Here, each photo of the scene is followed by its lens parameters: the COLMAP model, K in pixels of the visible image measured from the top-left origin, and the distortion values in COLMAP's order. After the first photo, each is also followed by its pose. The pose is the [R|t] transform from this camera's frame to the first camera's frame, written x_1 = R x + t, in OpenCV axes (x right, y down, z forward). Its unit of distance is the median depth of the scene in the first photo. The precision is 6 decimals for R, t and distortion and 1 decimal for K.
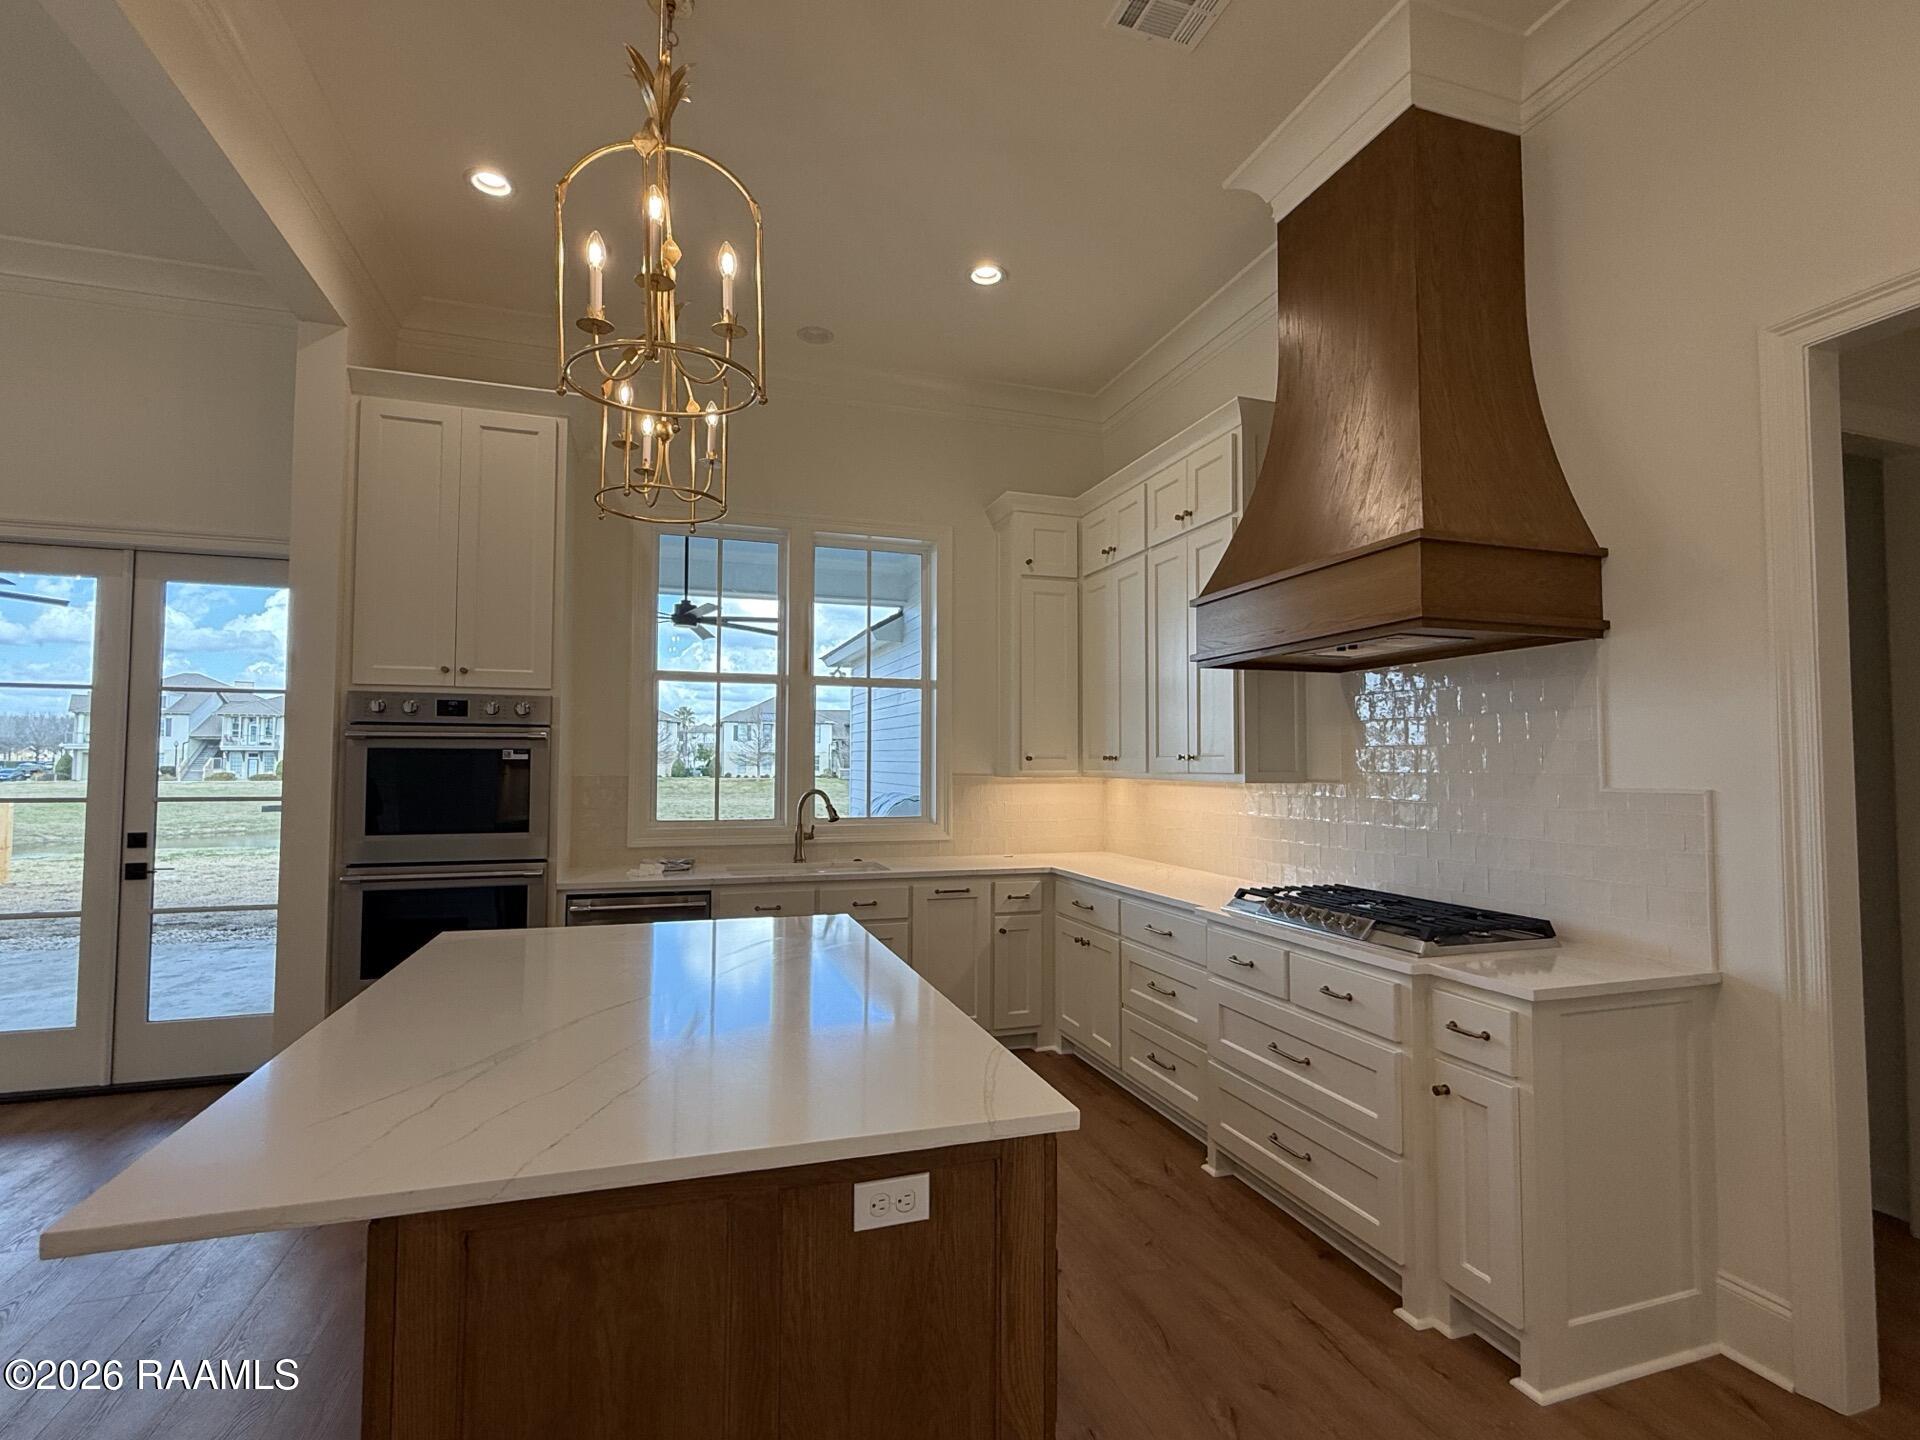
lens RADIAL K [[914.6, 0, 954.7], [0, 914.6, 719.8], [0, 0, 1]] dist [0.011630, -0.002682]
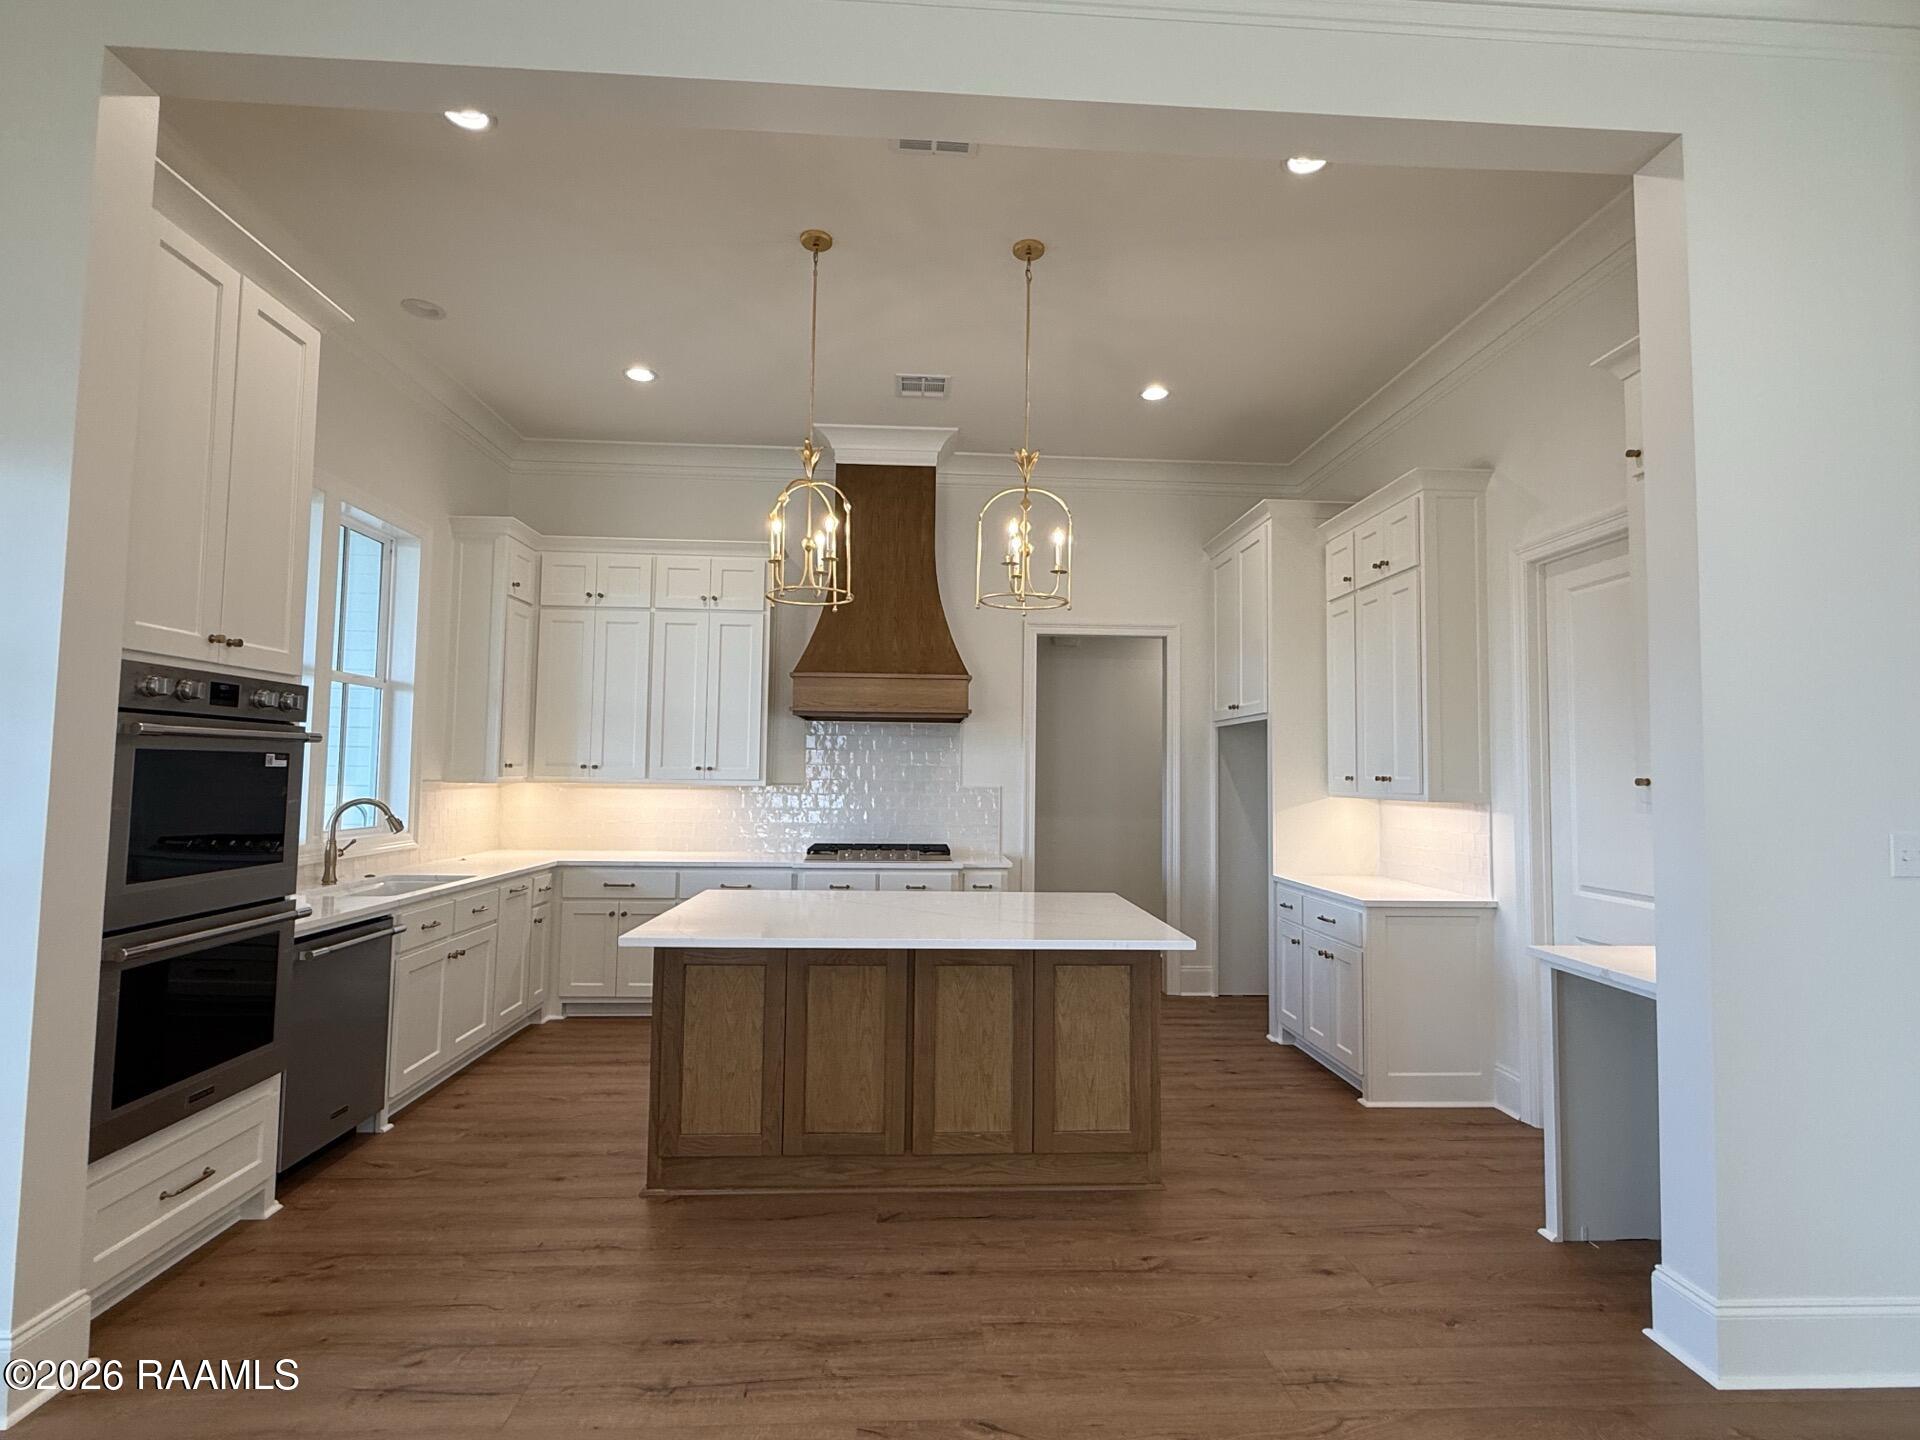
lens RADIAL K [[914.6, 0, 958.1], [0, 914.6, 720.1], [0, 0, 1]] dist [0.011630, -0.002682]
pose [[0.266775, 0.057687, 0.962031, -1.068300], [-0.061691, 0.997182, -0.042687, 0.002311], [-0.961782, -0.047961, 0.269582, 0.251900]]
